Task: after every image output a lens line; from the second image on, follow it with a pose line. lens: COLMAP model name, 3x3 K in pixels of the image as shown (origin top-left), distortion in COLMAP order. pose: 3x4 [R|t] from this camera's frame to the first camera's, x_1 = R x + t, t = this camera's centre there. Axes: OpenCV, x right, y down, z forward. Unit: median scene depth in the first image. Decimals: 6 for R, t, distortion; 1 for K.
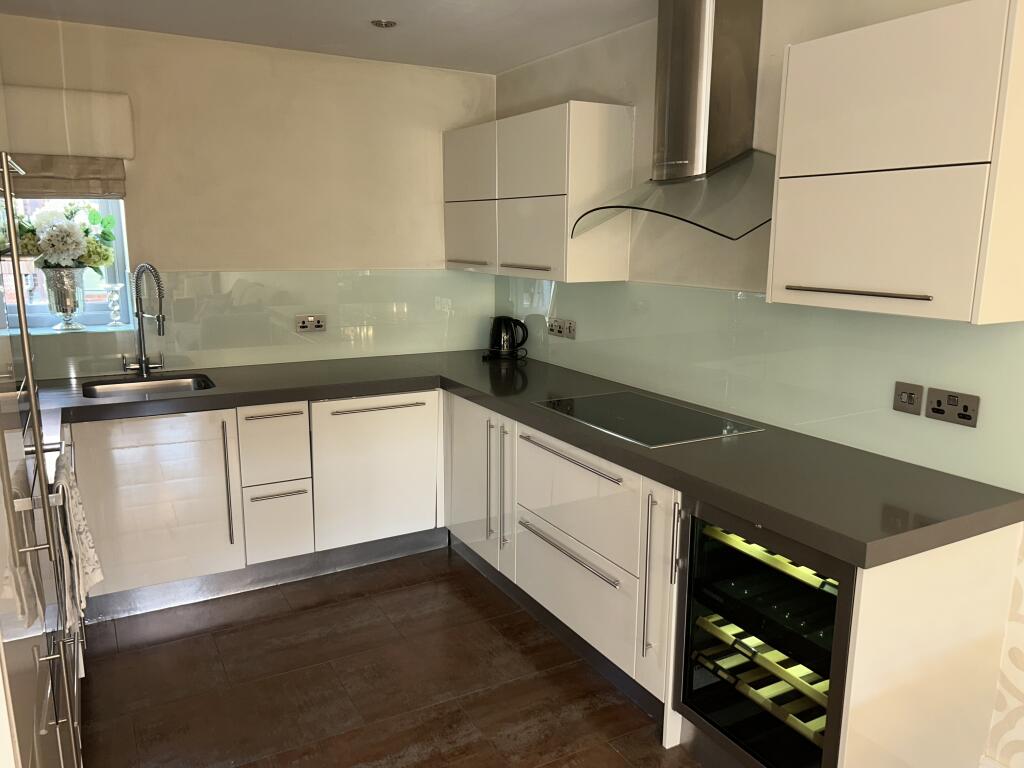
lens RADIAL K [[768.0, 0, 510.6], [0, 768.0, 389.7], [0, 0, 1]] dist [0.027249, -0.010596]
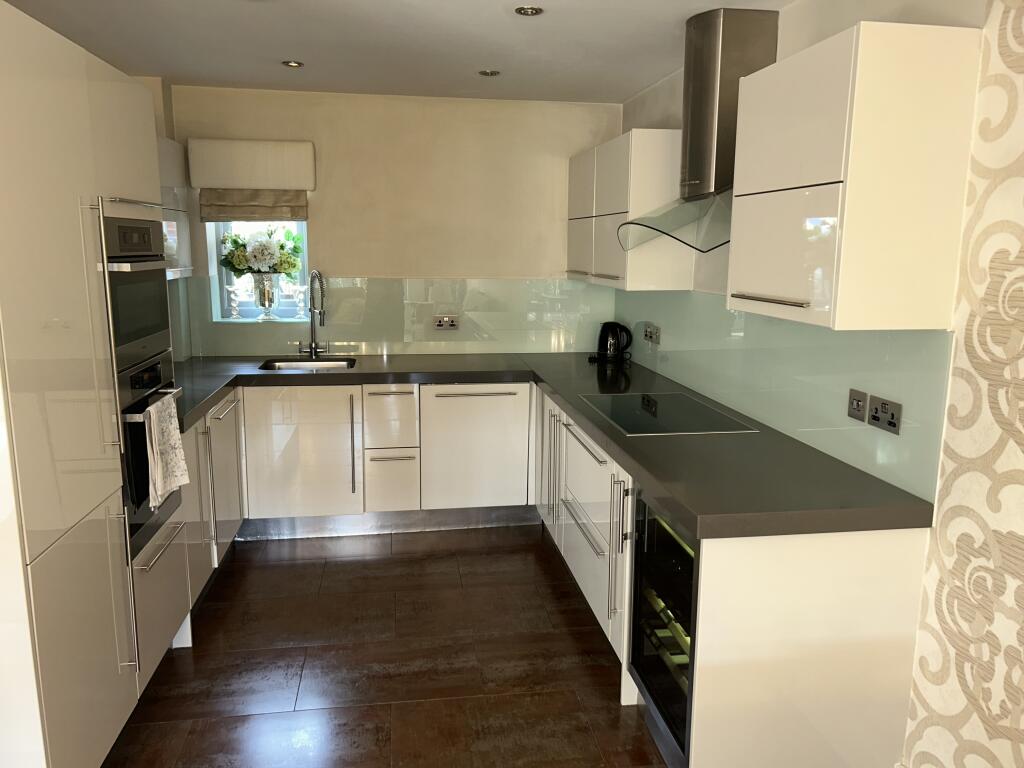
lens RADIAL K [[768.0, 0, 518.2], [0, 768.0, 382.1], [0, 0, 1]] dist [0.027249, -0.010596]
pose [[0.935606, 0.061416, -0.347663, 0.306368], [-0.071346, 0.997326, -0.015821, 0.019826], [0.345761, 0.039607, 0.937486, -0.085069]]
